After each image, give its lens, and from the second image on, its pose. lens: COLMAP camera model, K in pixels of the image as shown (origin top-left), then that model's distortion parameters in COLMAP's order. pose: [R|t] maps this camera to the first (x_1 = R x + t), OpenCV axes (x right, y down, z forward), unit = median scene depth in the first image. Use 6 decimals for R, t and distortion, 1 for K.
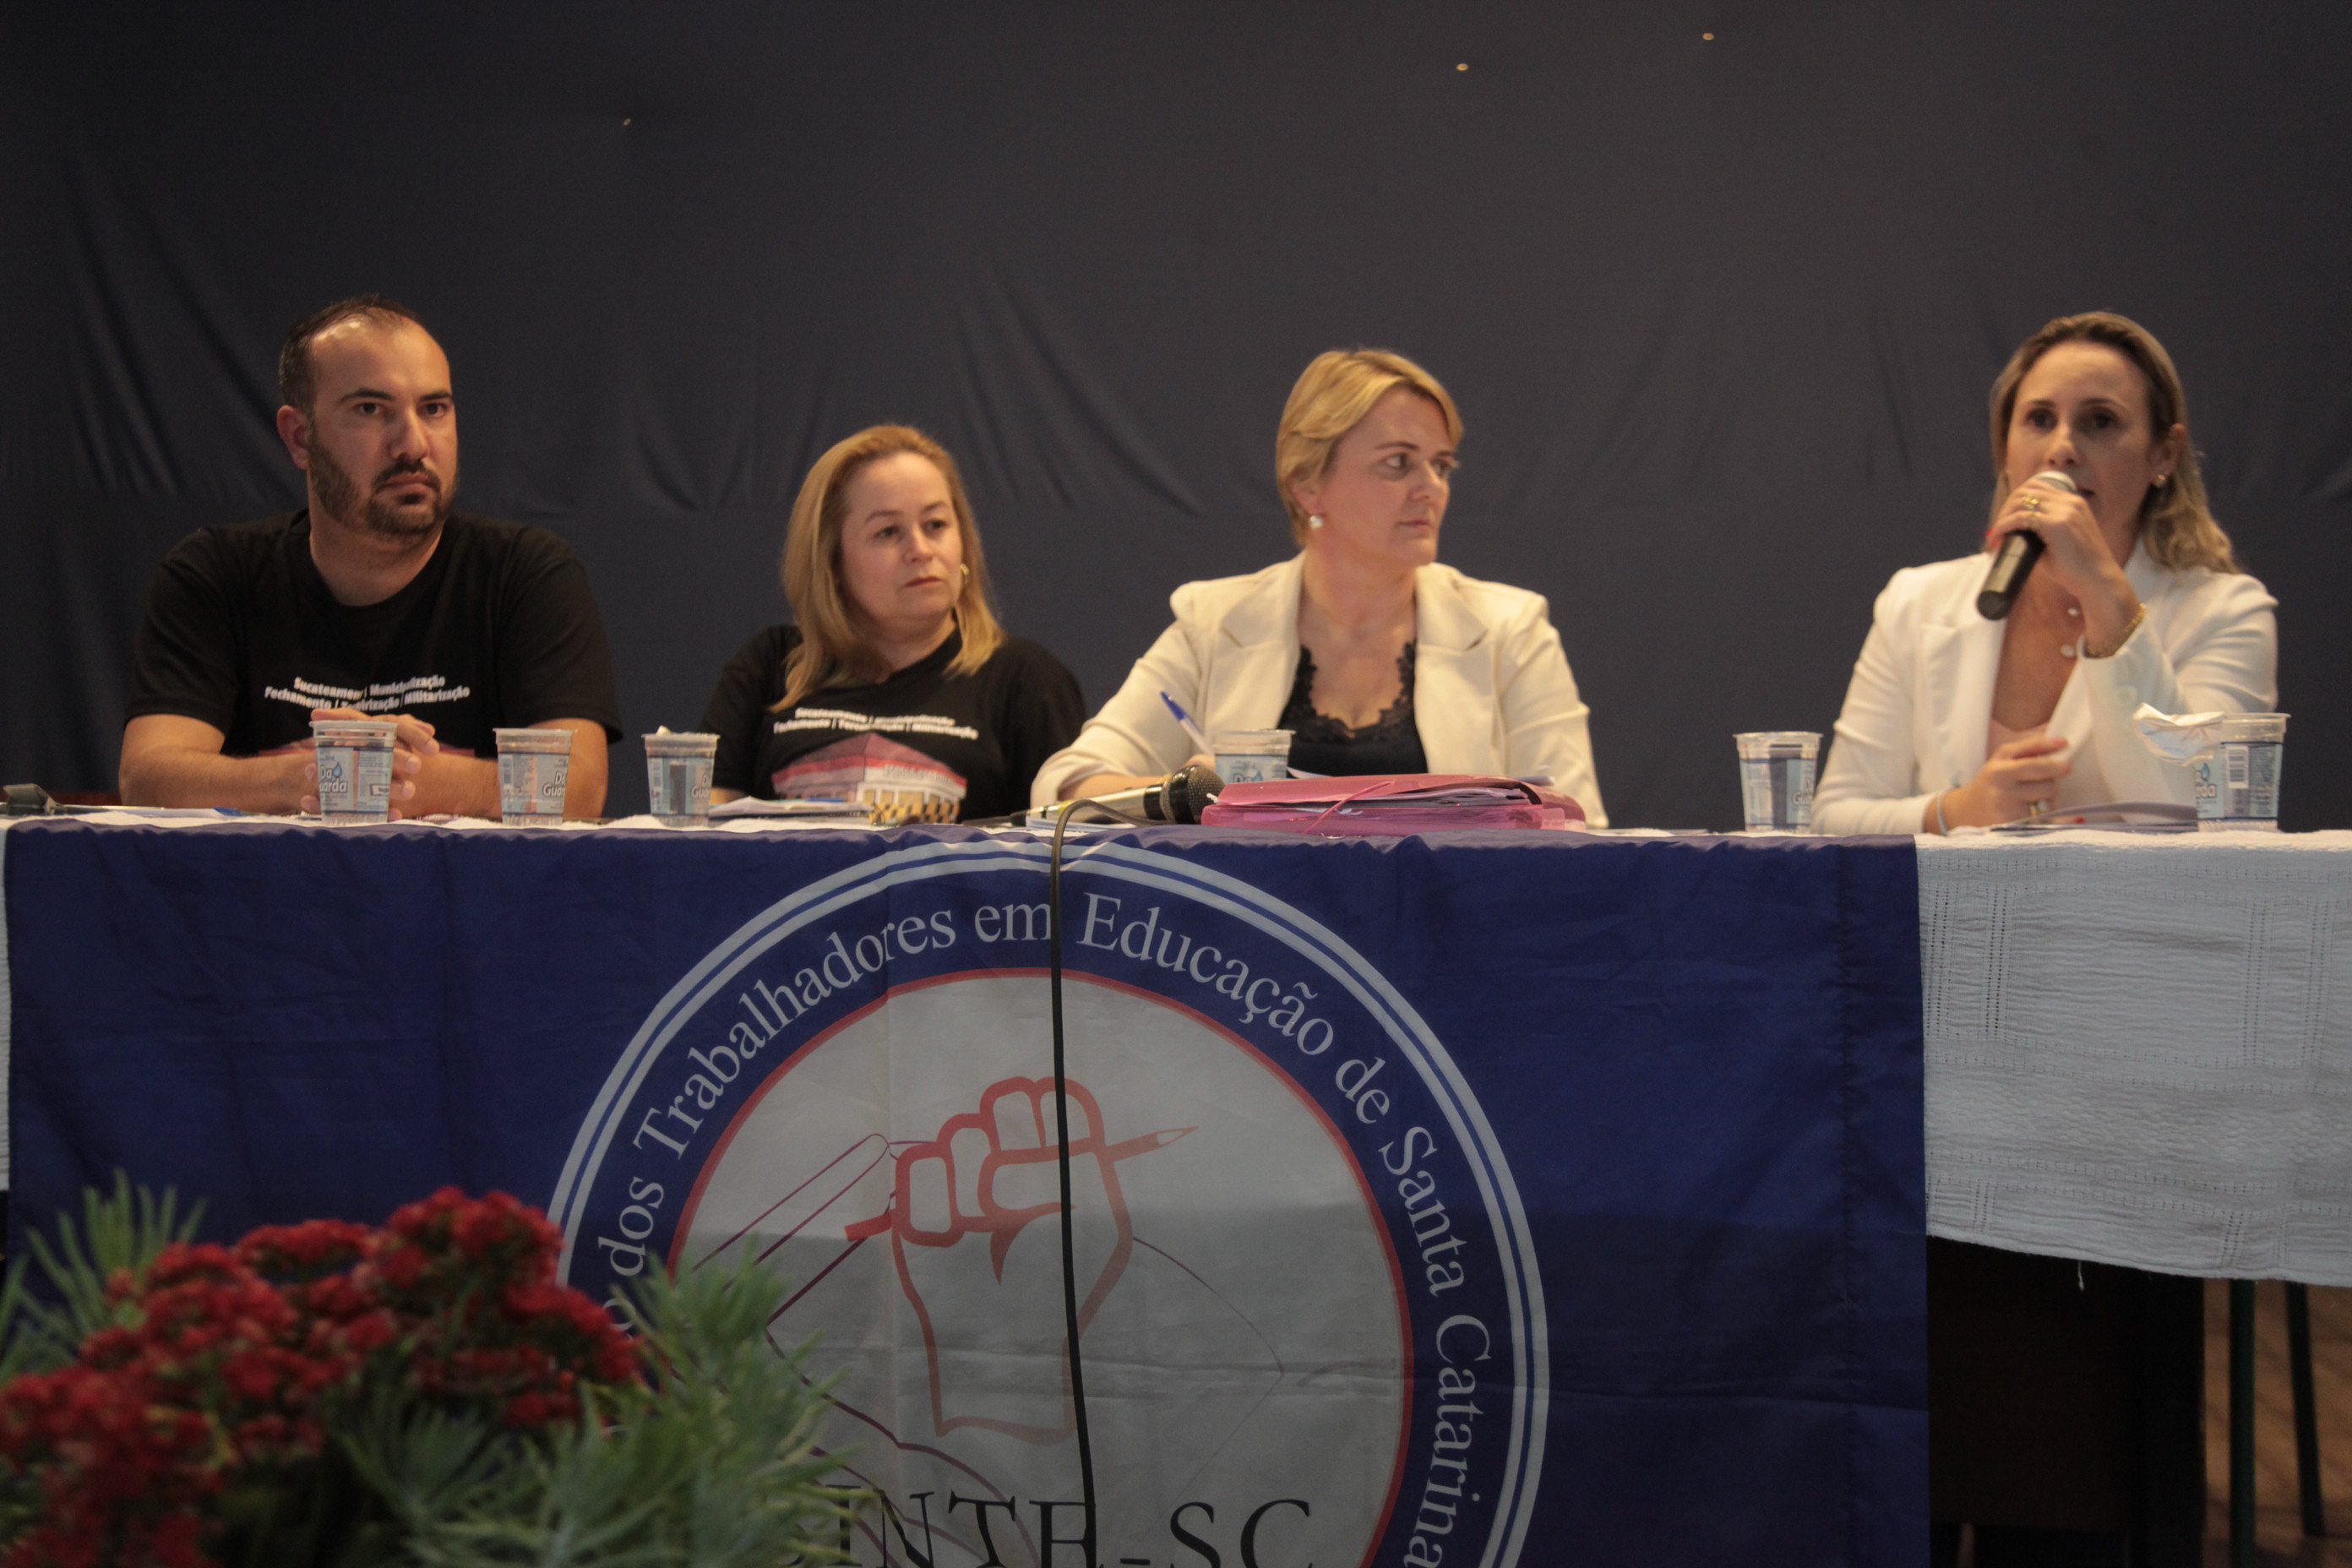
lens RADIAL K [[2789.4, 0, 1183.6], [0, 2789.4, 795.2], [0, 0, 1]] dist [0.043804, 0.000000]
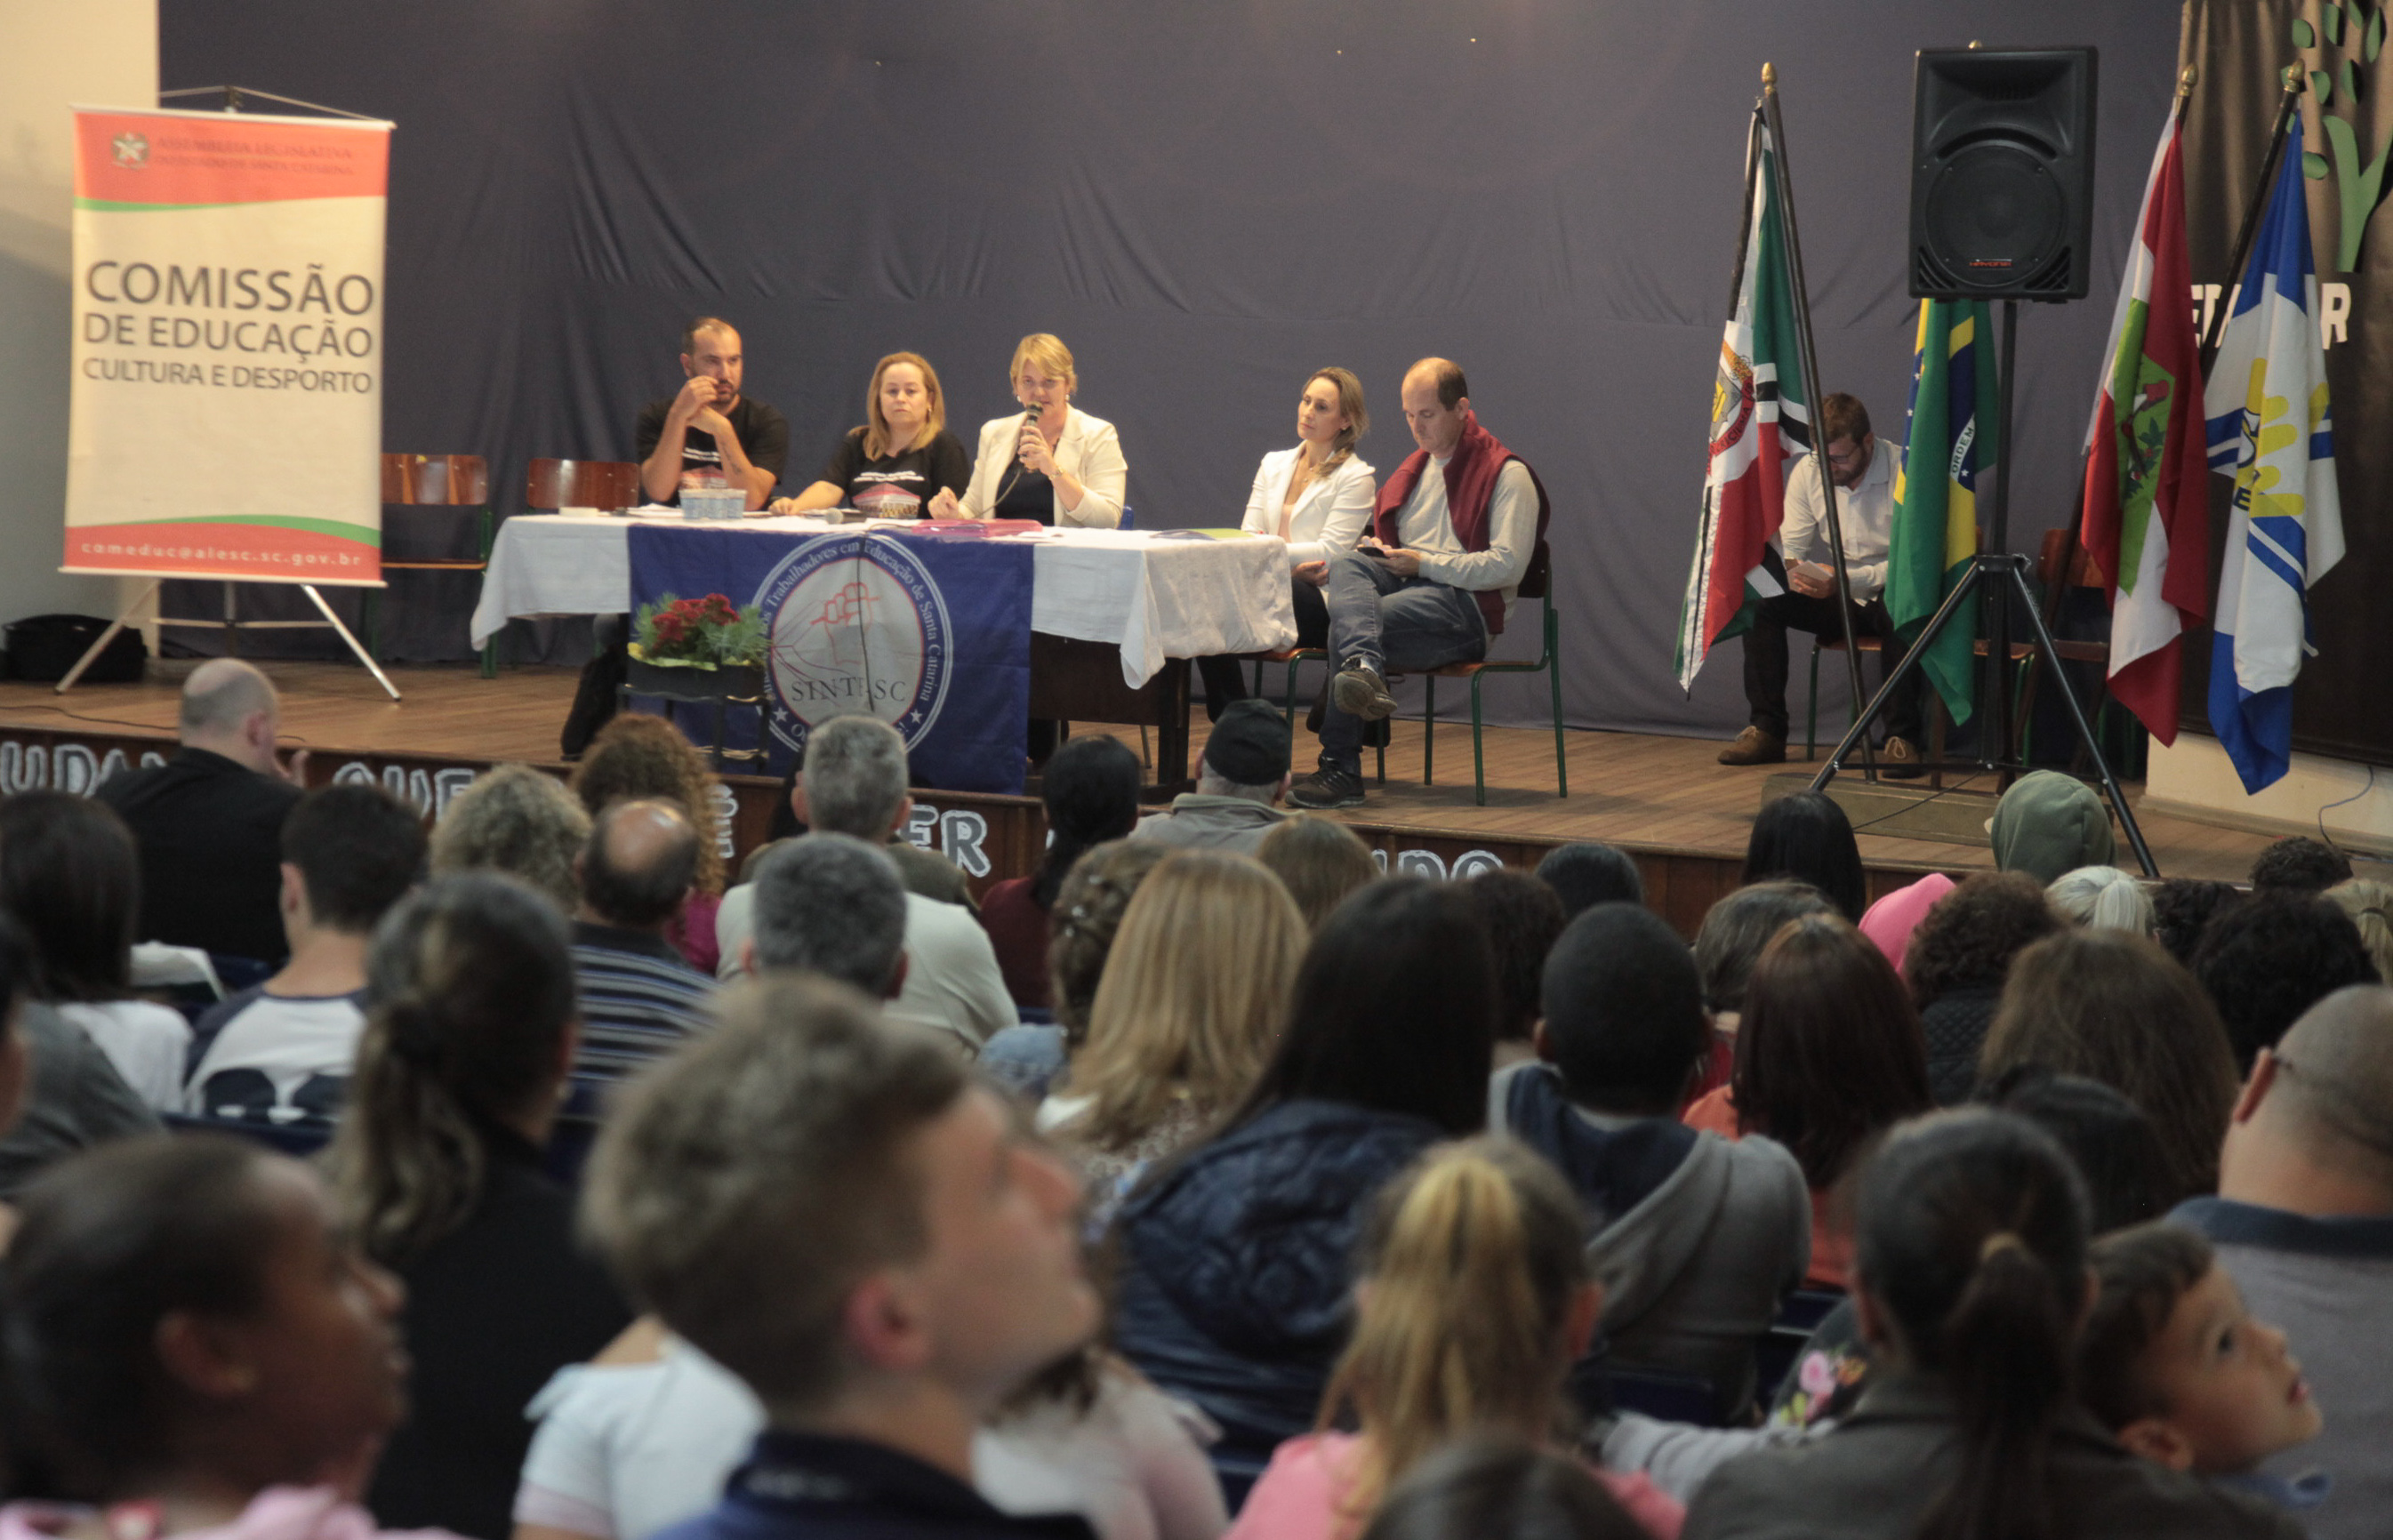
lens RADIAL K [[4810.1, 0, 1176.7], [0, 4810.1, 768.4], [0, 0, 1]] dist [0.227869, 0.000000]
pose [[0.978082, 0.039034, -0.204529, 1.928099], [-0.018214, 0.994545, 0.102702, -0.390880], [0.207422, -0.096726, 0.973458, -6.041235]]
